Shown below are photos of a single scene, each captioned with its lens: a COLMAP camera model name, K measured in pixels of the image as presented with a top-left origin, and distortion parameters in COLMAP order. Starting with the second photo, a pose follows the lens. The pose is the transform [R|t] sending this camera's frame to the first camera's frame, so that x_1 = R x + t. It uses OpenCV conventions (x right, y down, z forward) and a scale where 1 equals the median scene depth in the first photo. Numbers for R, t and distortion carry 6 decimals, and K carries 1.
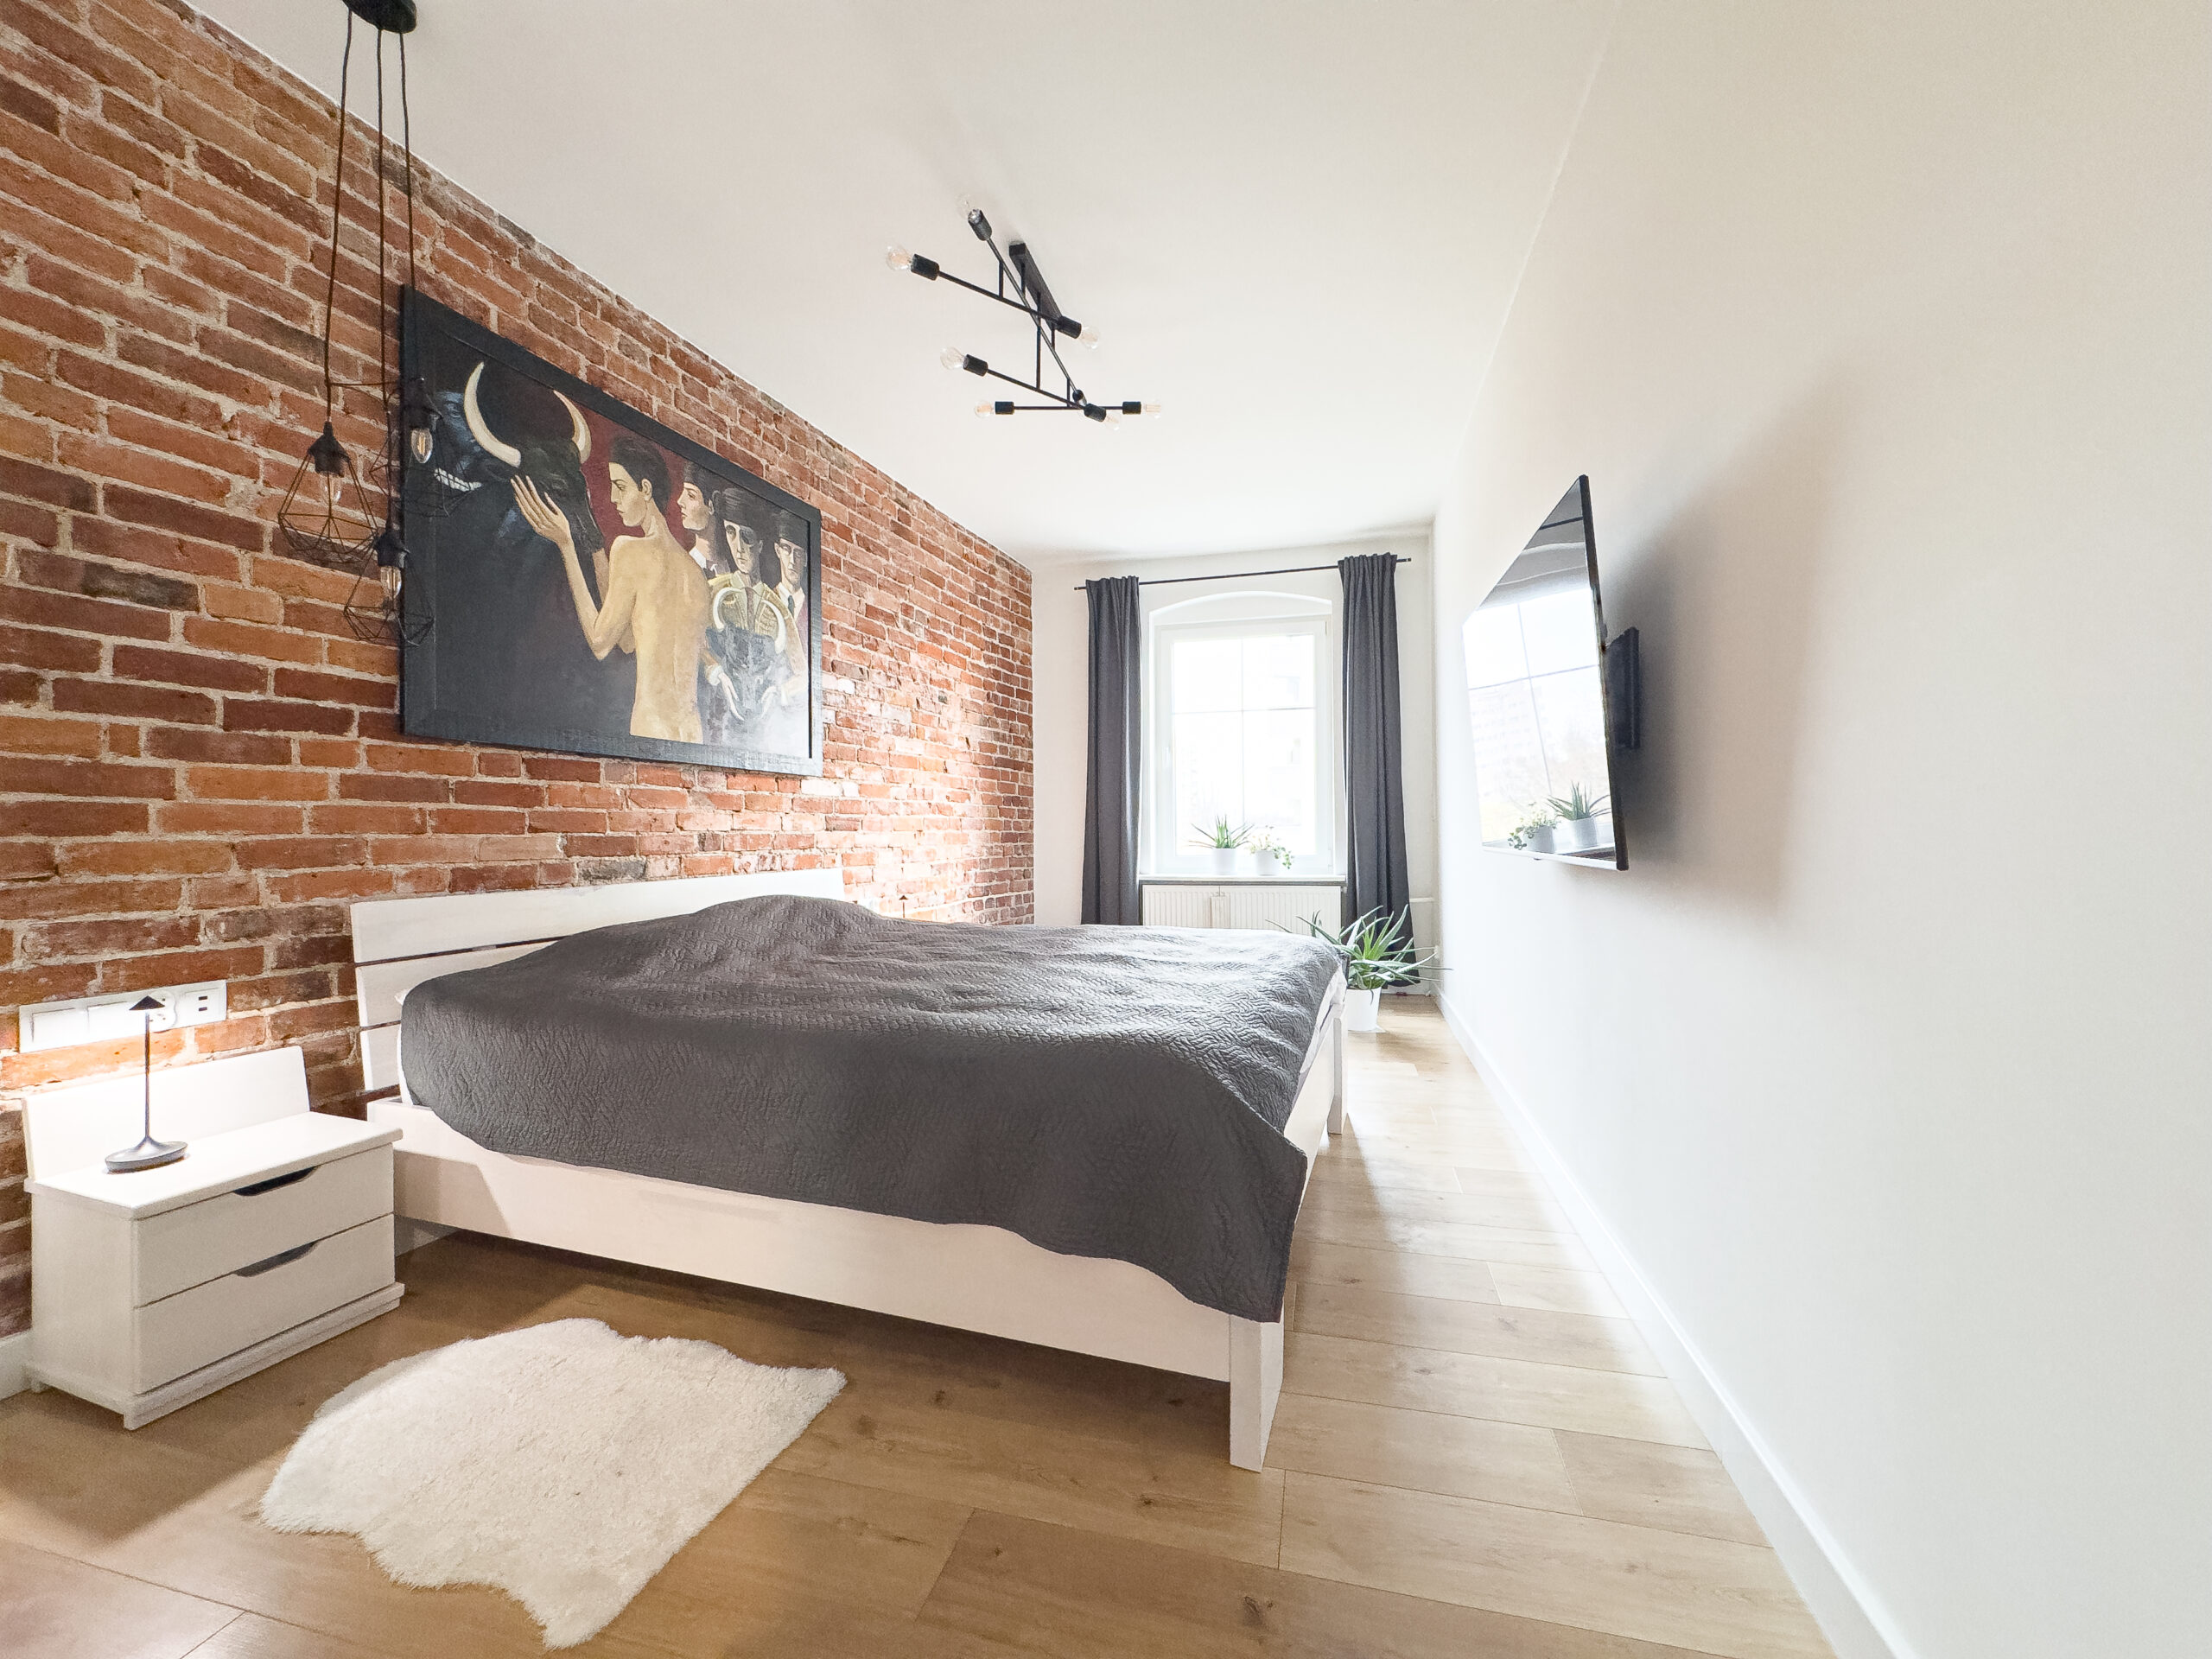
lens RADIAL K [[881.0, 0, 1107.3], [0, 881.0, 828.6], [0, 0, 1]] dist [0.001420, 0.000033]
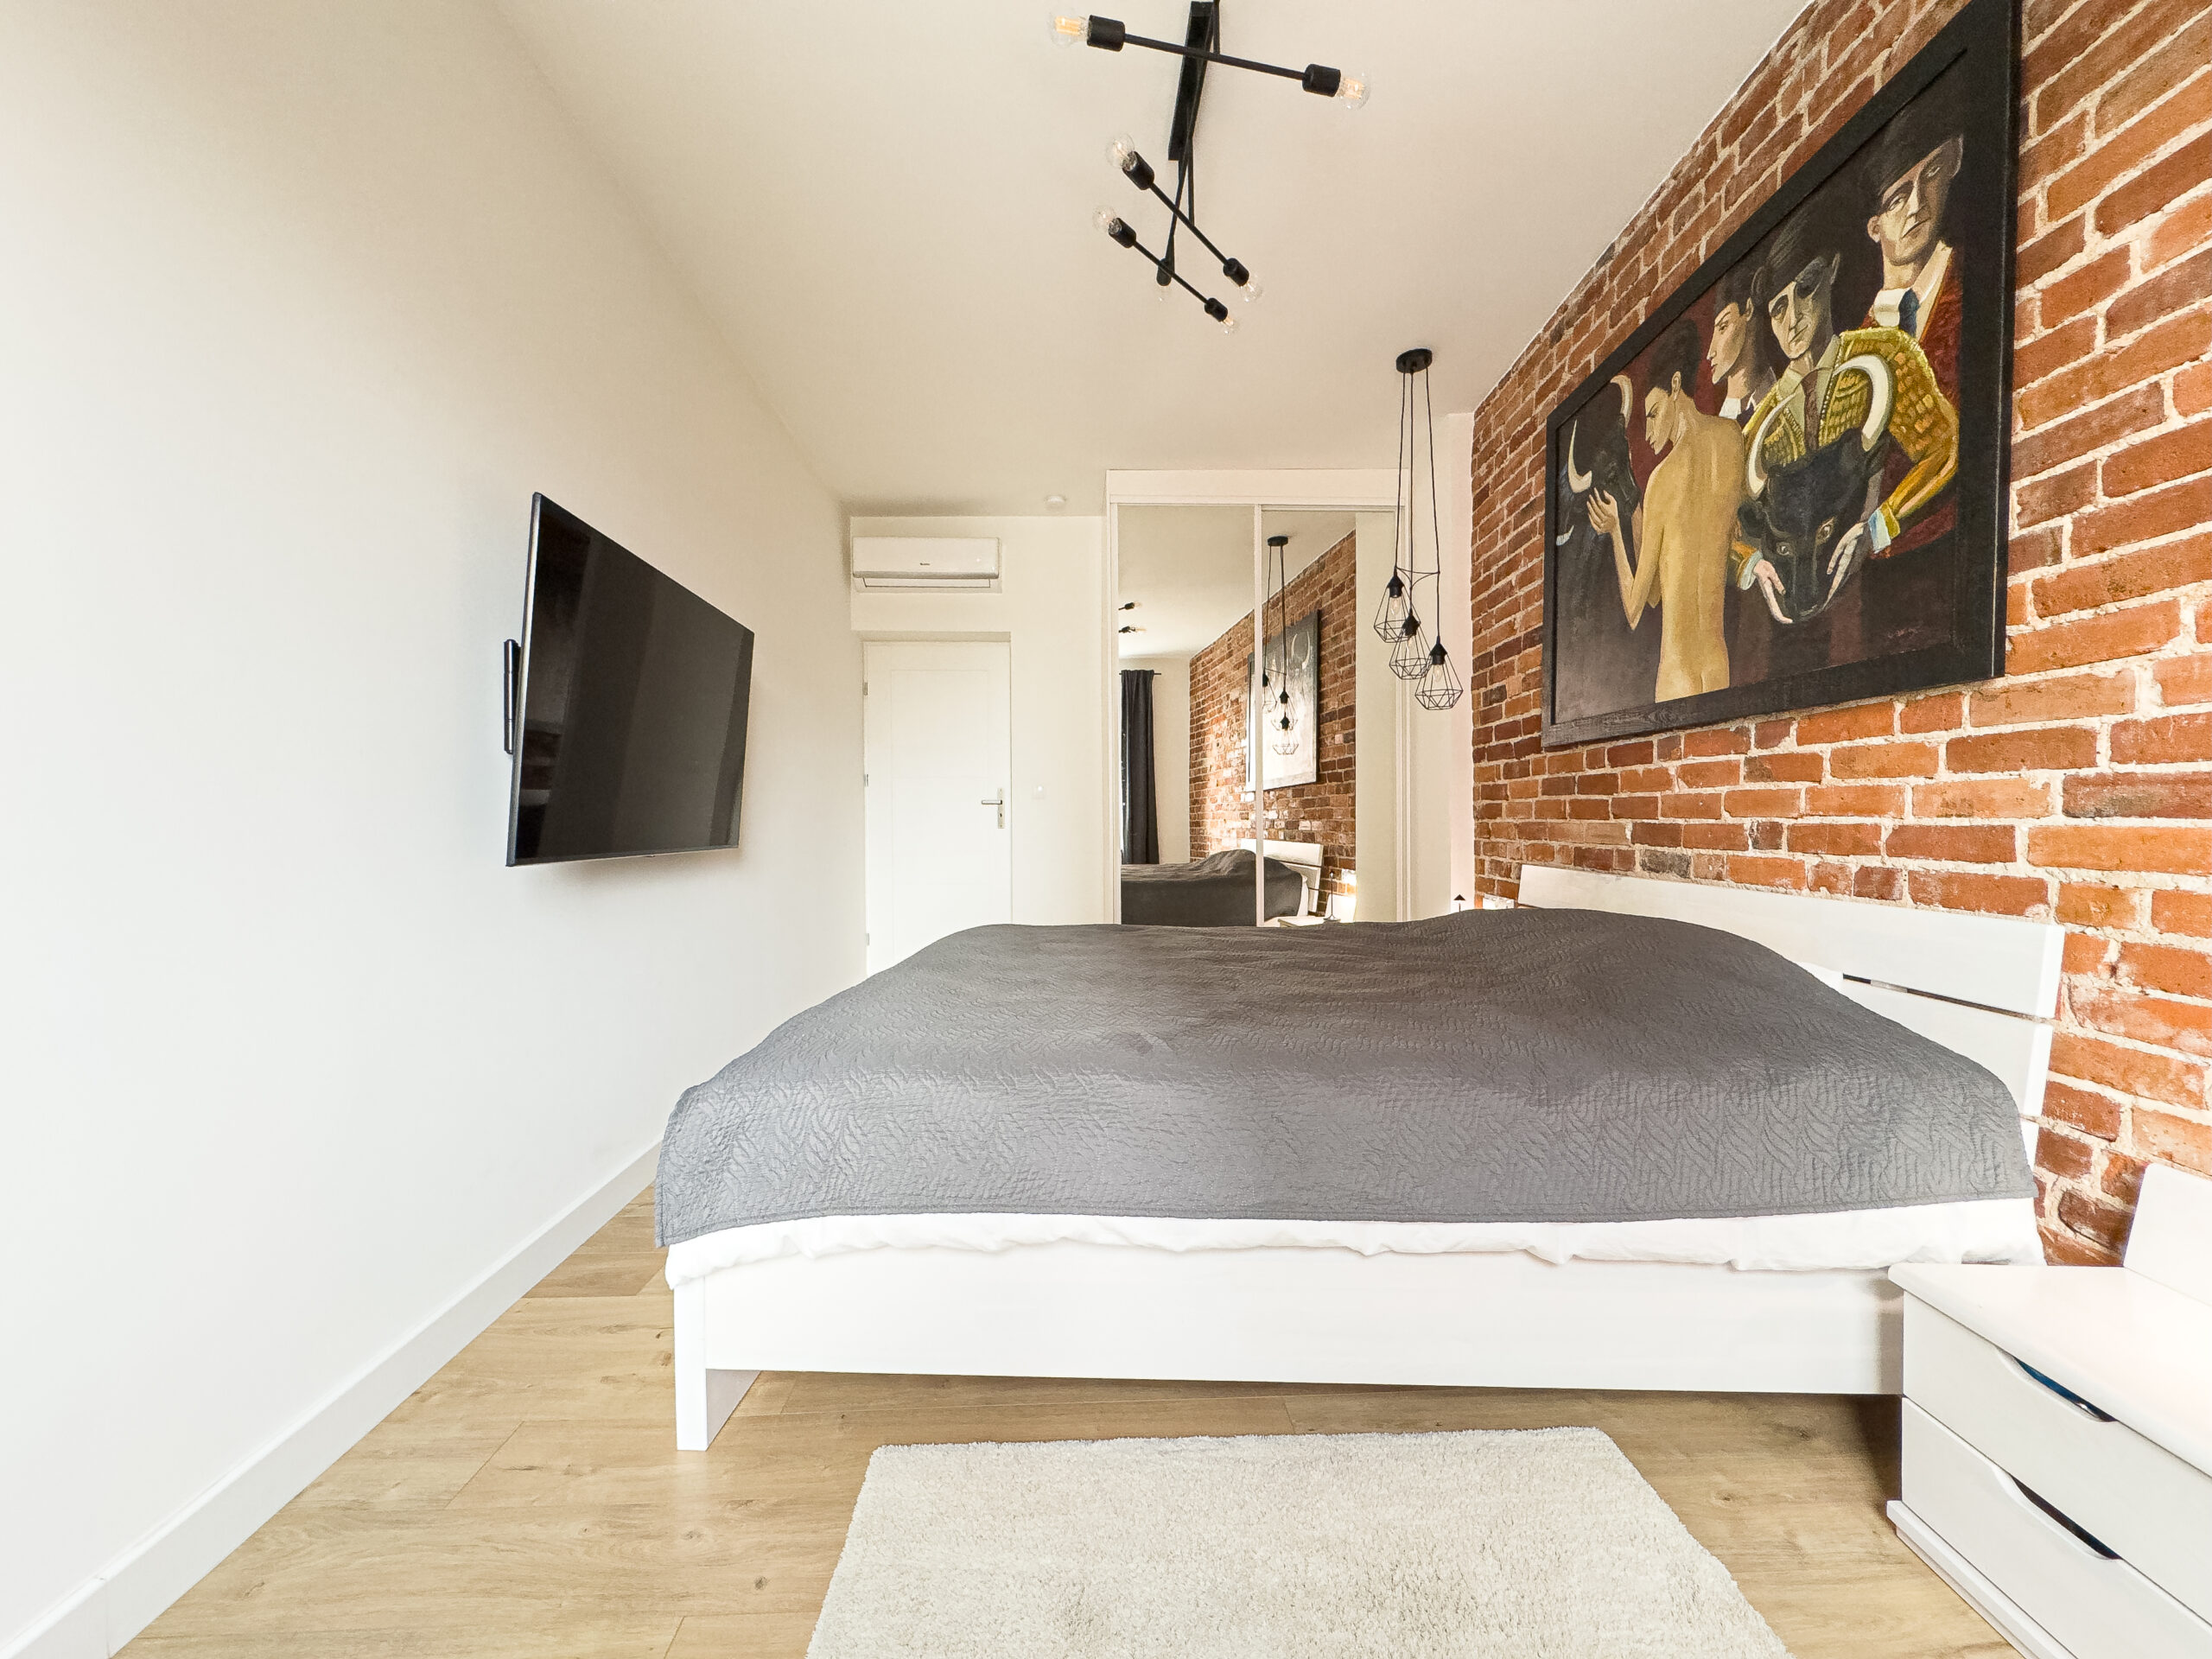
lens RADIAL K [[886.8, 0, 1106.1], [0, 886.8, 824.2], [0, 0, 1]] dist [-0.003440, 0.001118]
pose [[-0.956261, 0.019426, -0.291869, 0.192652], [0.019390, 0.999807, 0.003013, -0.002940], [0.291872, -0.002778, -0.956453, 1.505939]]
